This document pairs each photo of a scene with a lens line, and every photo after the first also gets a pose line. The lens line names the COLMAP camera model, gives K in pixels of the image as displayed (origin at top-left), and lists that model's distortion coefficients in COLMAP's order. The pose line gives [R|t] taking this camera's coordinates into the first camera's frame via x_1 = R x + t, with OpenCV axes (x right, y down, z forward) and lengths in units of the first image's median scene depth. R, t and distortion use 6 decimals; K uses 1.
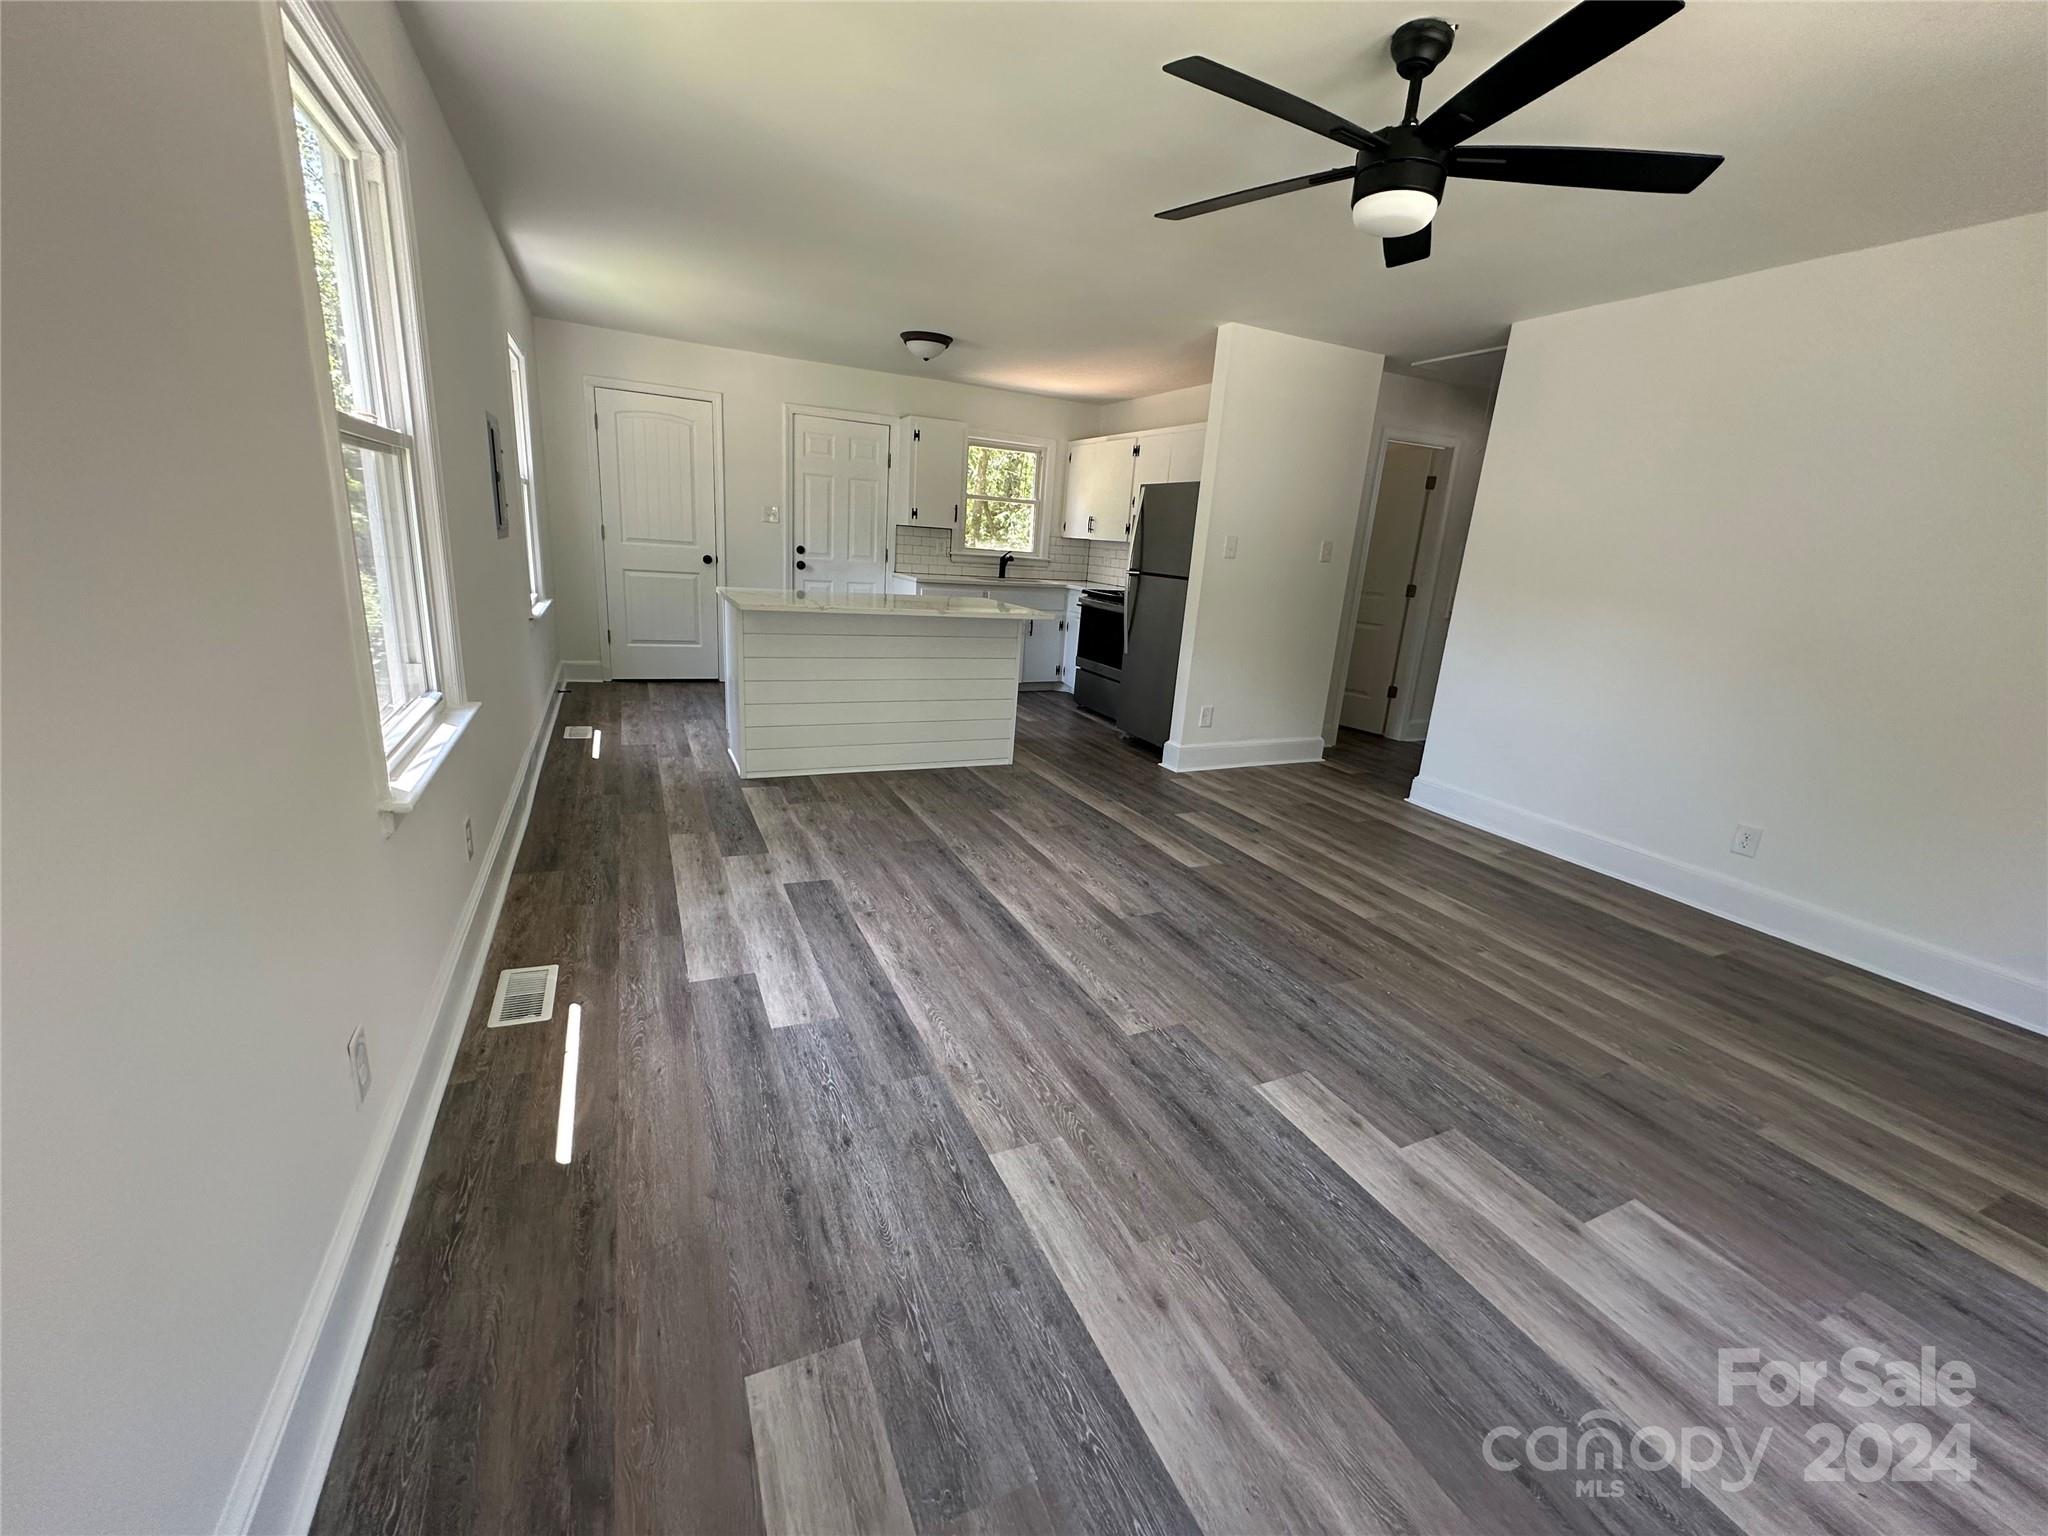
lens RADIAL K [[823.7, 0, 1023.7], [0, 823.7, 762.3], [0, 0, 1]] dist [-0.000140, 0.000174]
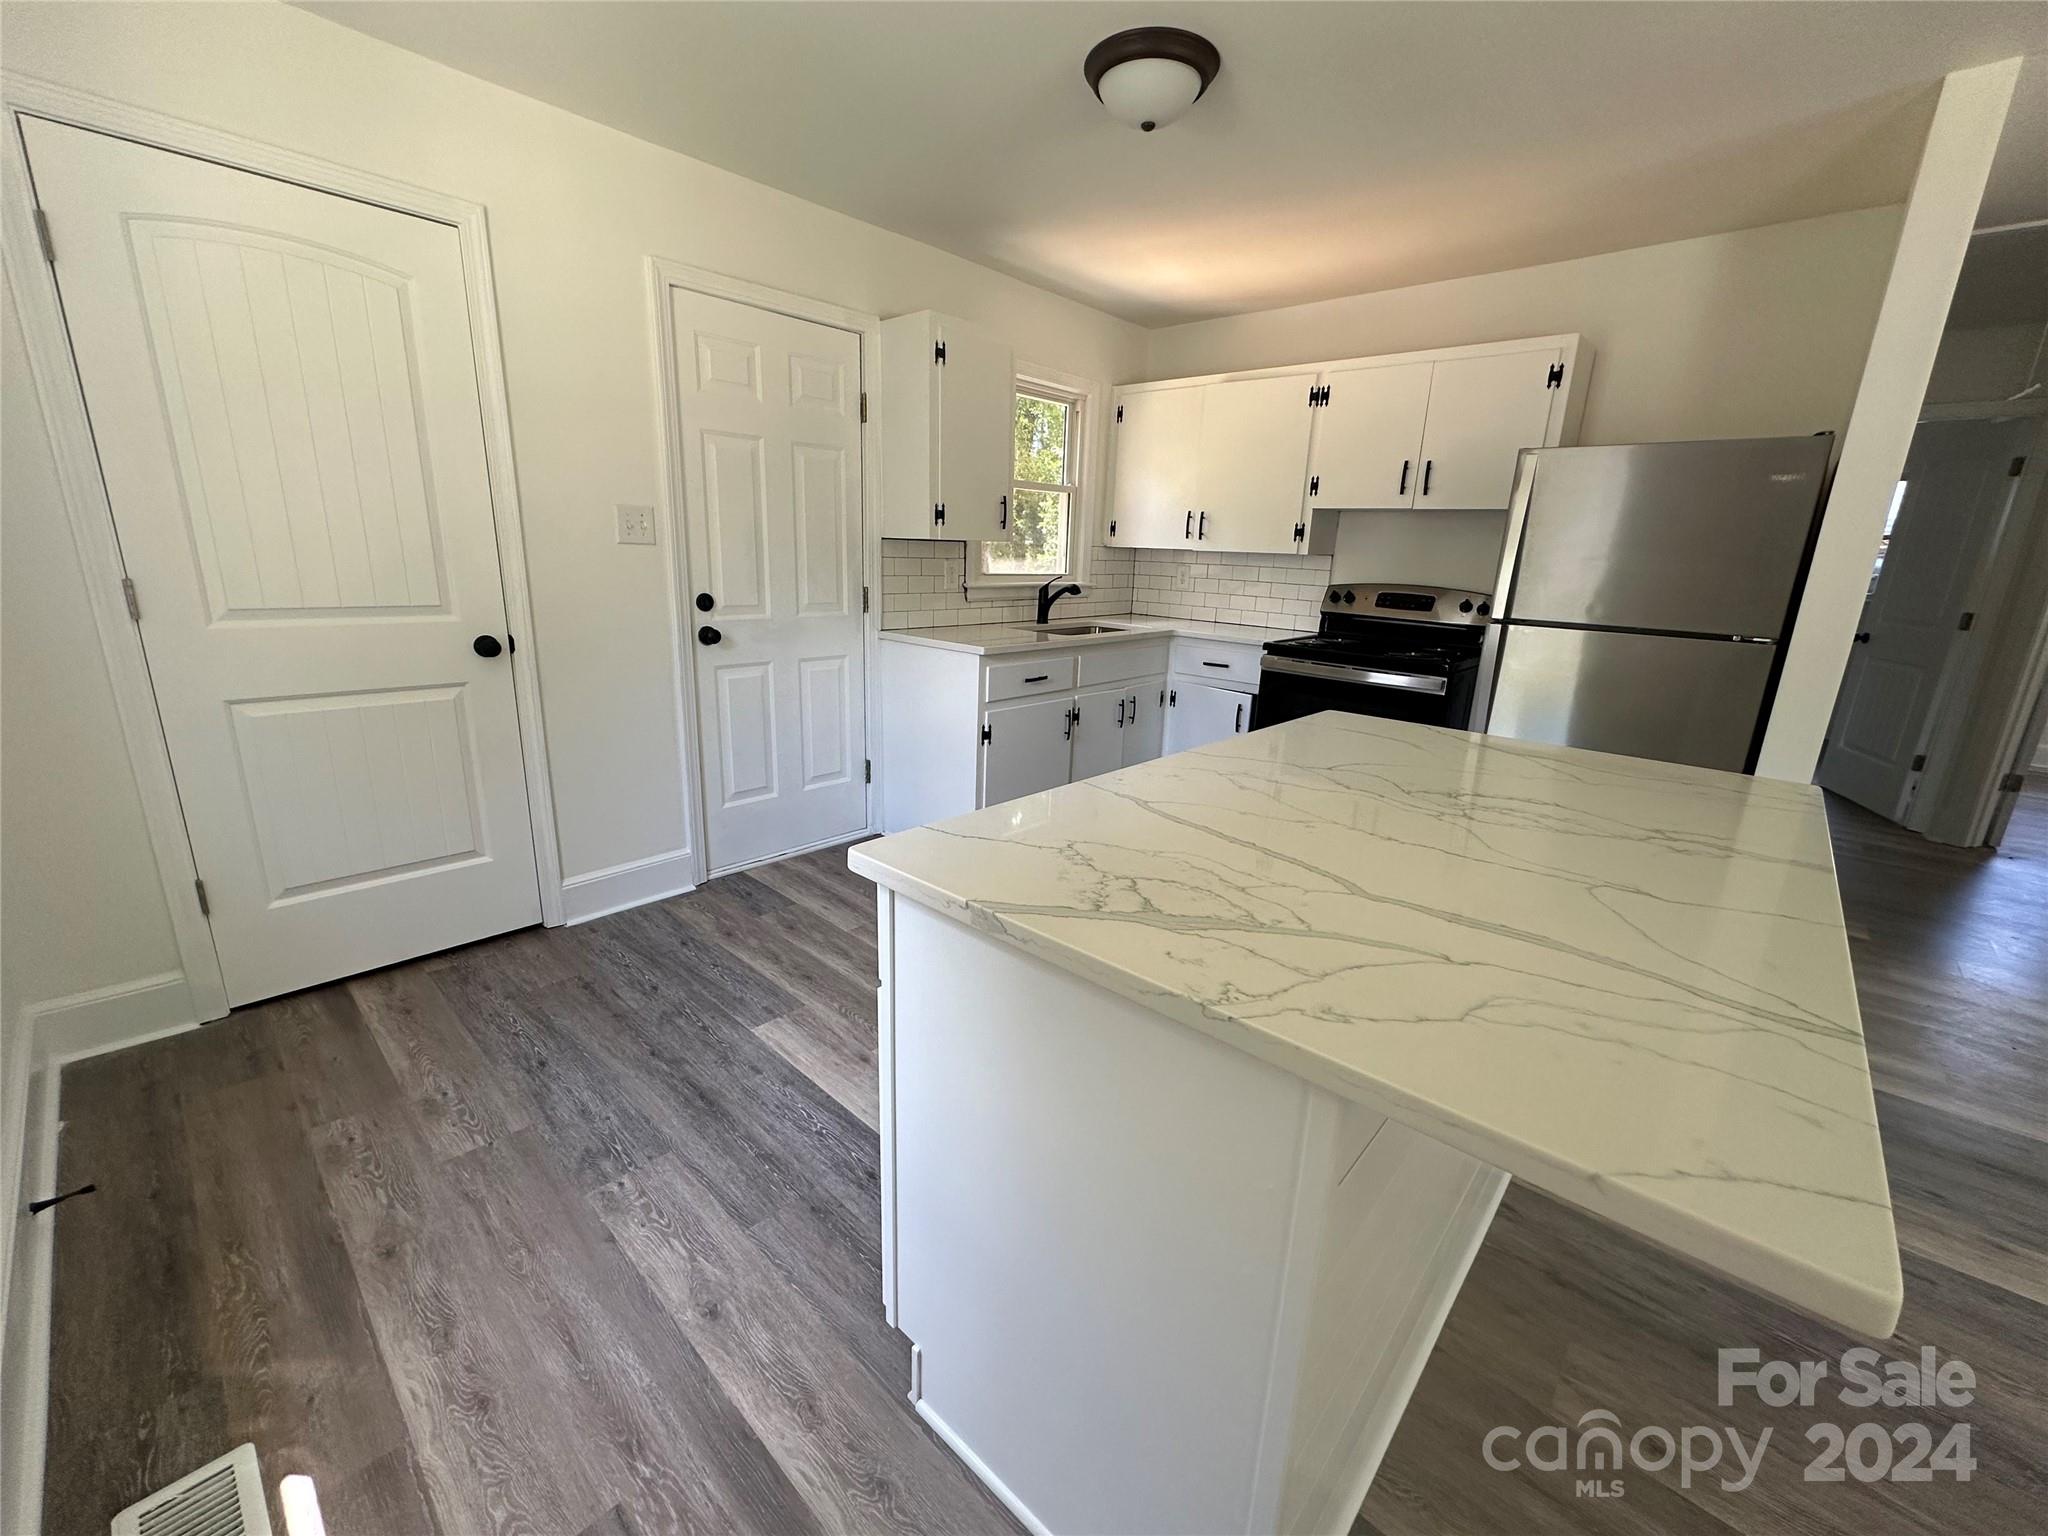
lens RADIAL K [[823.7, 0, 1024.4], [0, 823.7, 765.2], [0, 0, 1]] dist [-0.000140, 0.000174]
pose [[0.916781, -0.139608, 0.374196, -0.280176], [0.133505, 0.990144, 0.042323, -0.159056], [-0.376417, 0.011156, 0.926383, 0.498173]]
